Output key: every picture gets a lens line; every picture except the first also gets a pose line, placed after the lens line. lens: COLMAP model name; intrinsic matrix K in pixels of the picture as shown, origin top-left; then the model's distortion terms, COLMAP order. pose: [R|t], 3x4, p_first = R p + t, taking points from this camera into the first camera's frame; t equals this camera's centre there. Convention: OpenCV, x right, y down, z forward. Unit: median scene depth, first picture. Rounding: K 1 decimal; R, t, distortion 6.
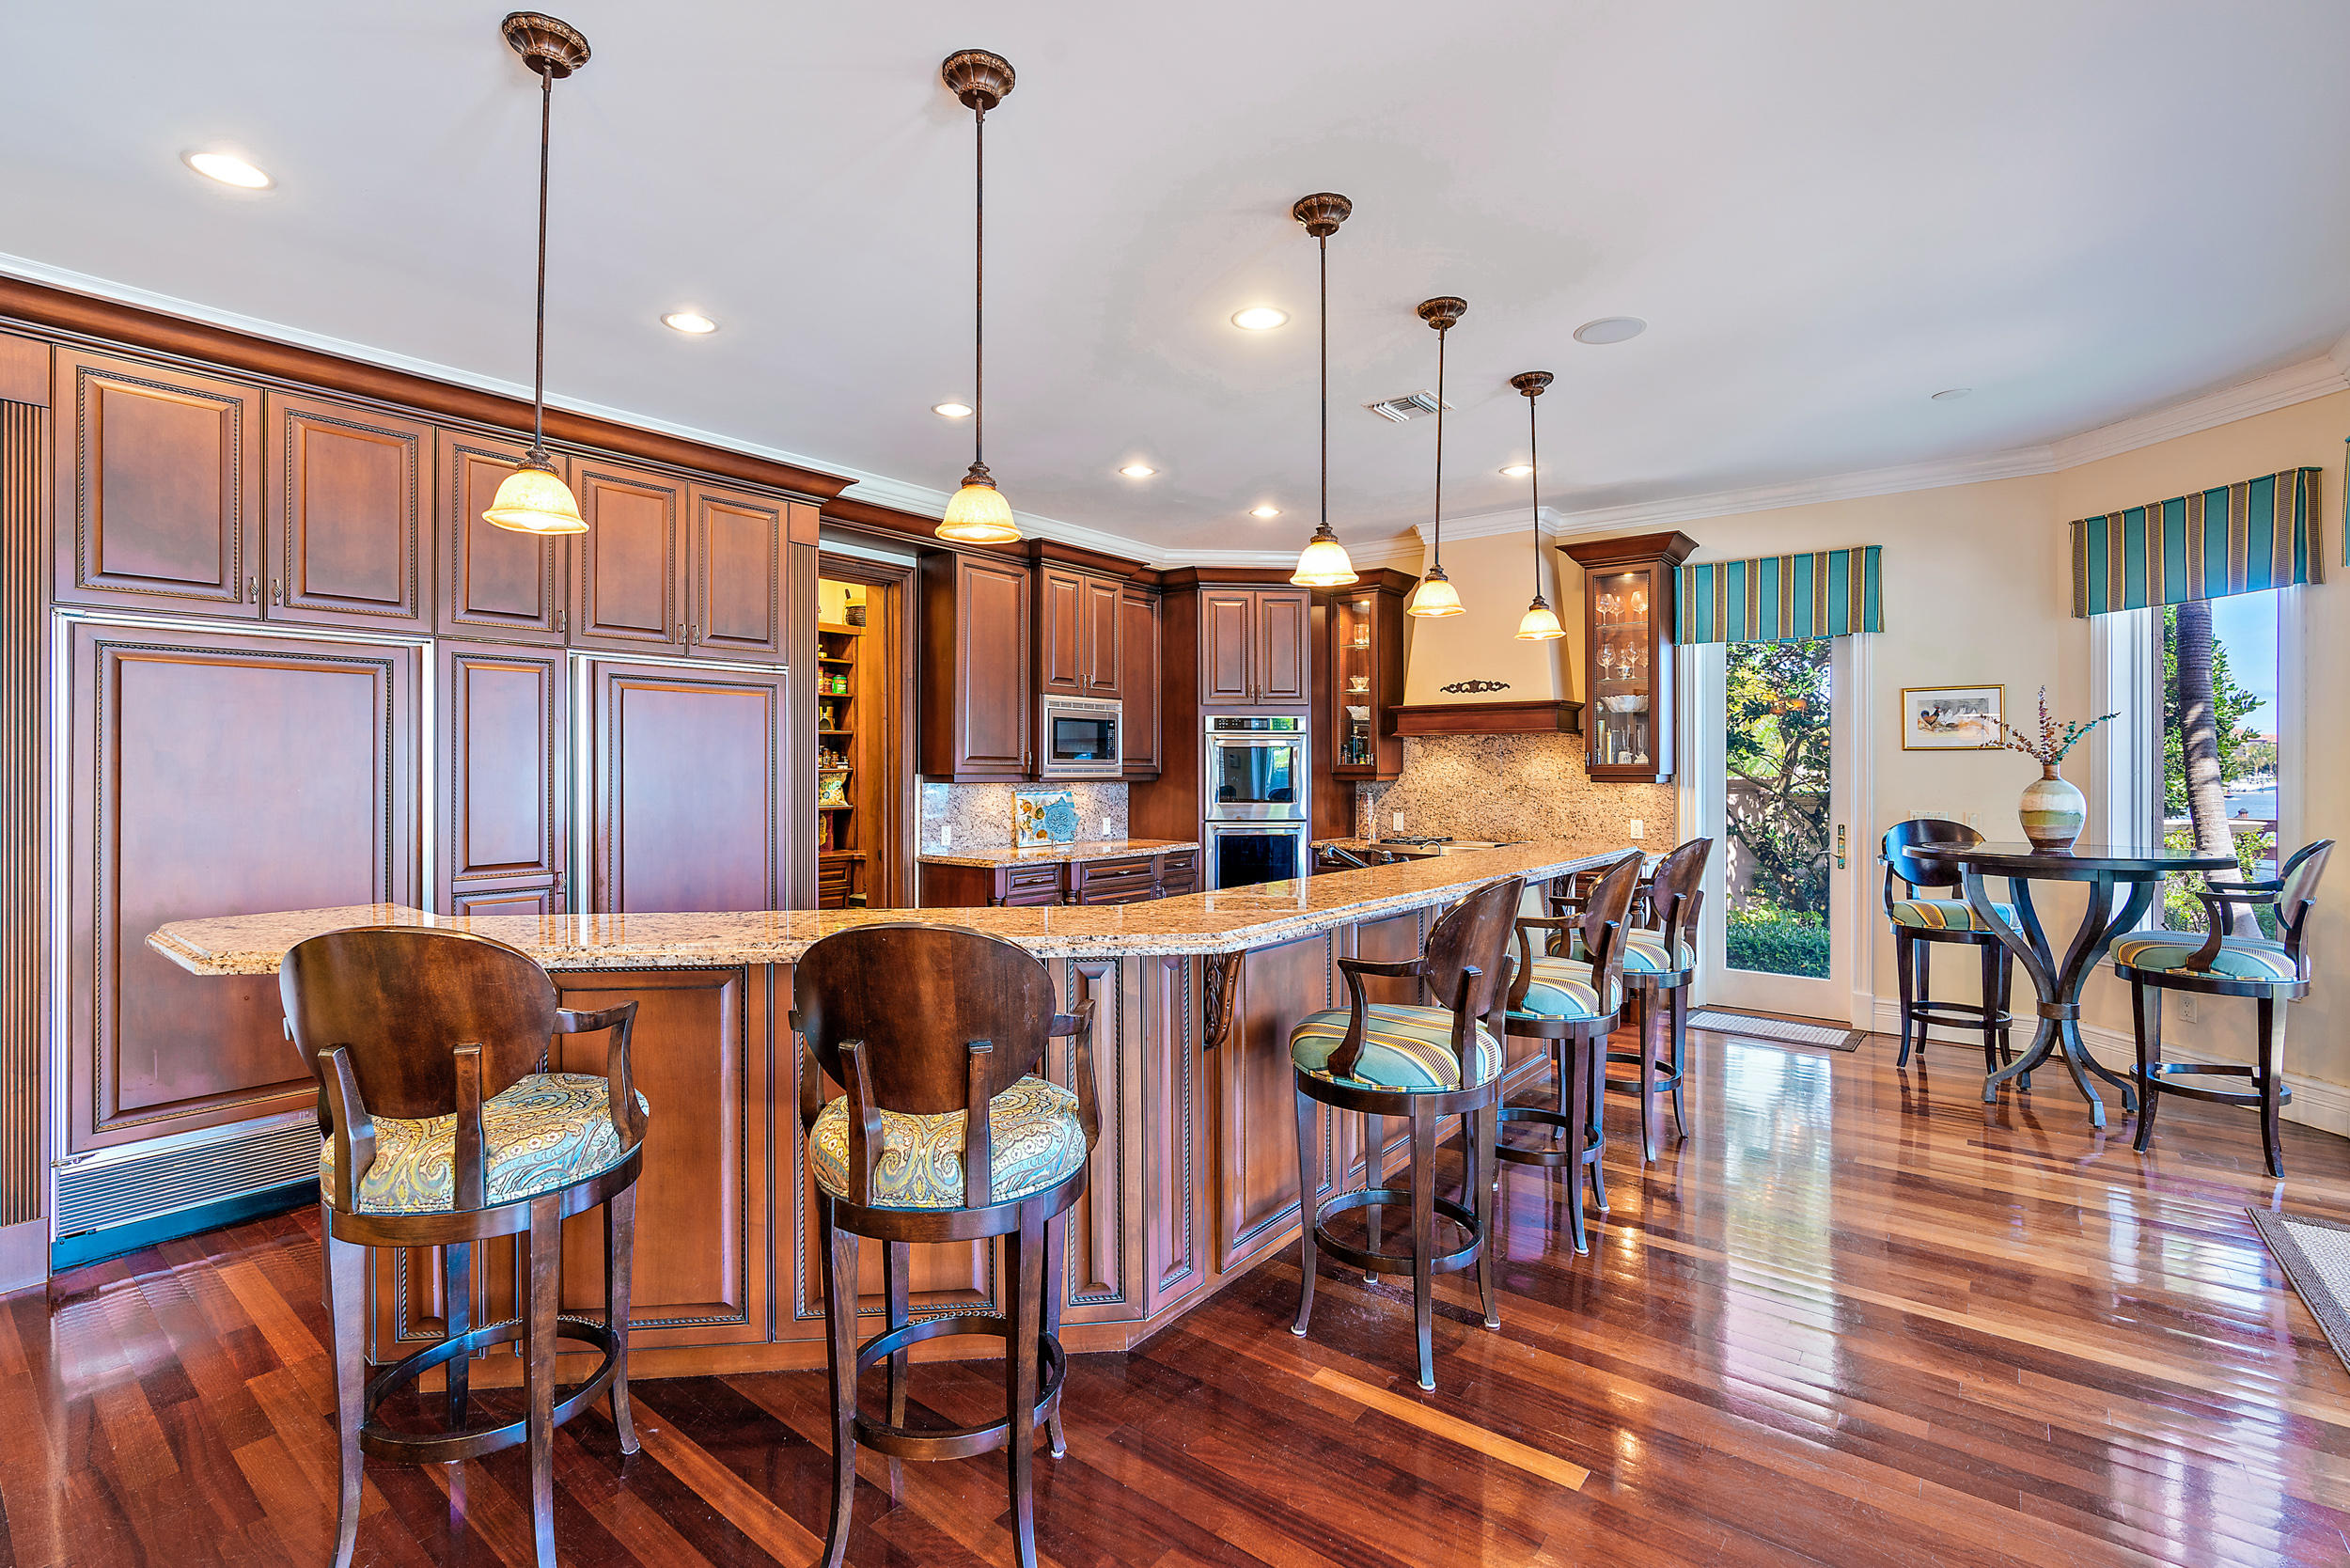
lens RADIAL K [[1065.3, 0, 1153.2], [0, 1065.3, 769.5], [0, 0, 1]] dist [-0.008073, 0.004113]
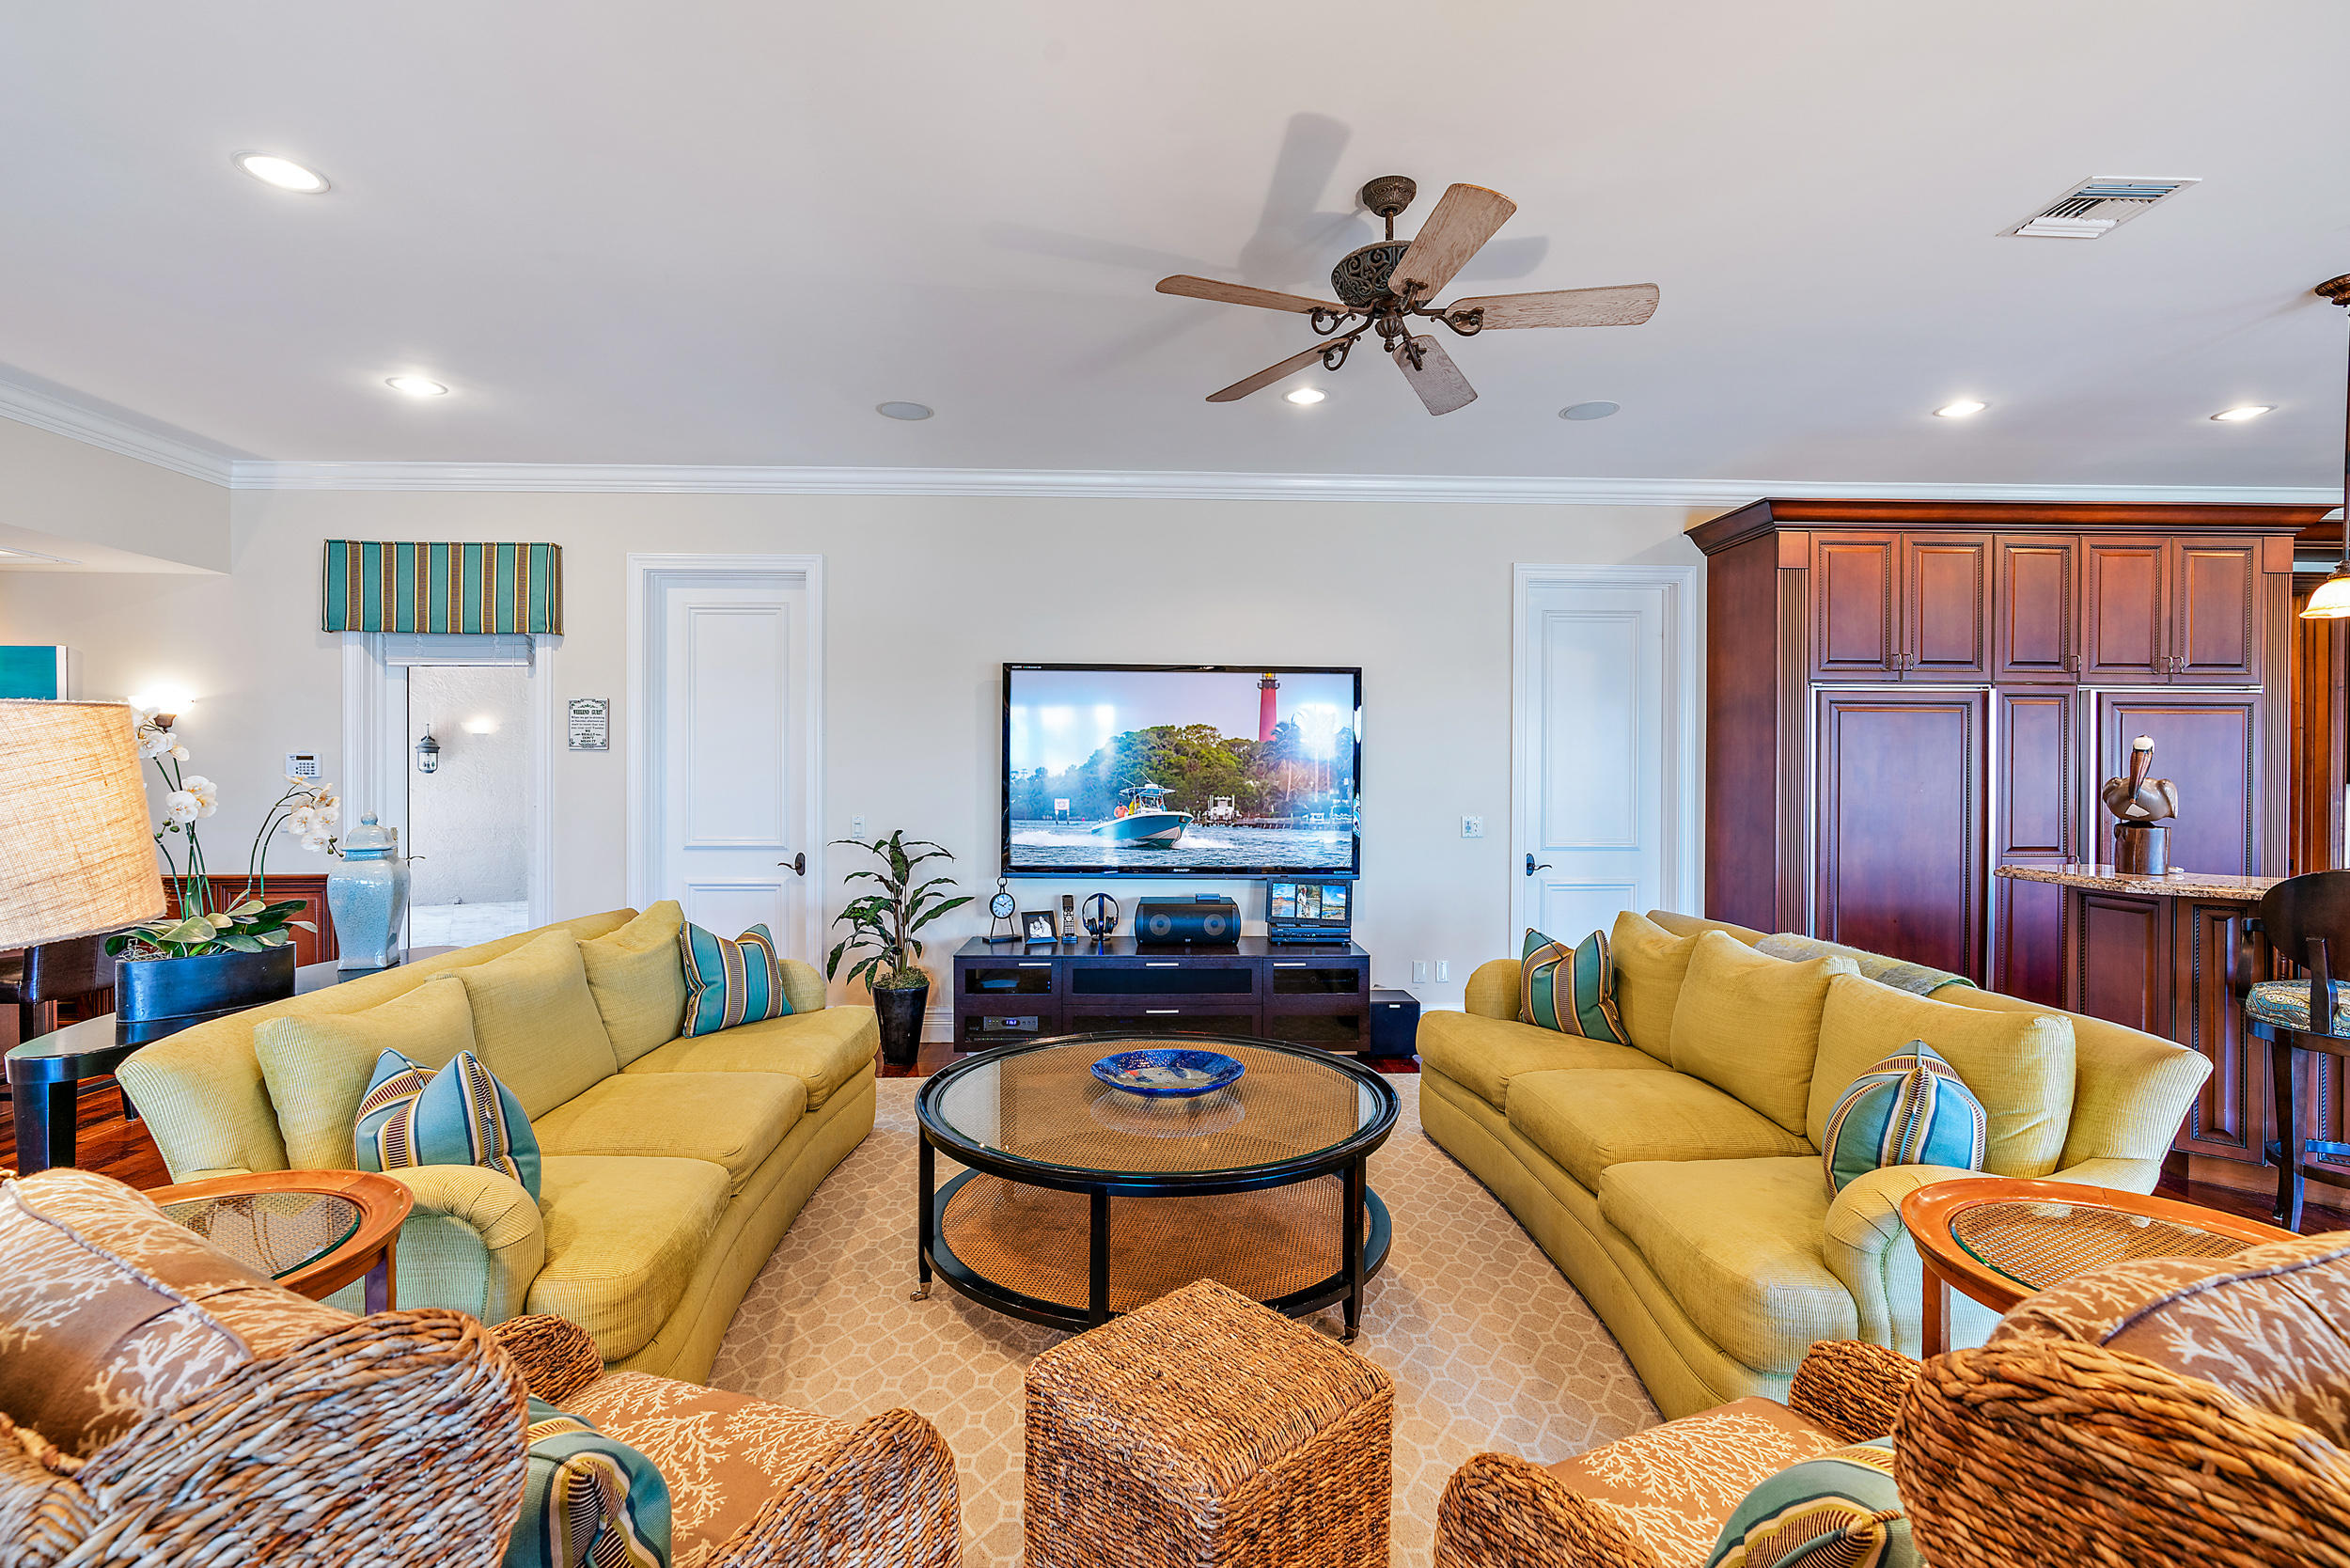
lens RADIAL K [[1065.3, 0, 1167.5], [0, 1065.3, 795.3], [0, 0, 1]] dist [-0.008073, 0.004113]
pose [[0.671552, 0.001748, -0.740955, -0.316009], [-0.000967, 0.999998, 0.001483, 0.019711], [0.740957, -0.000279, 0.671553, -0.651988]]
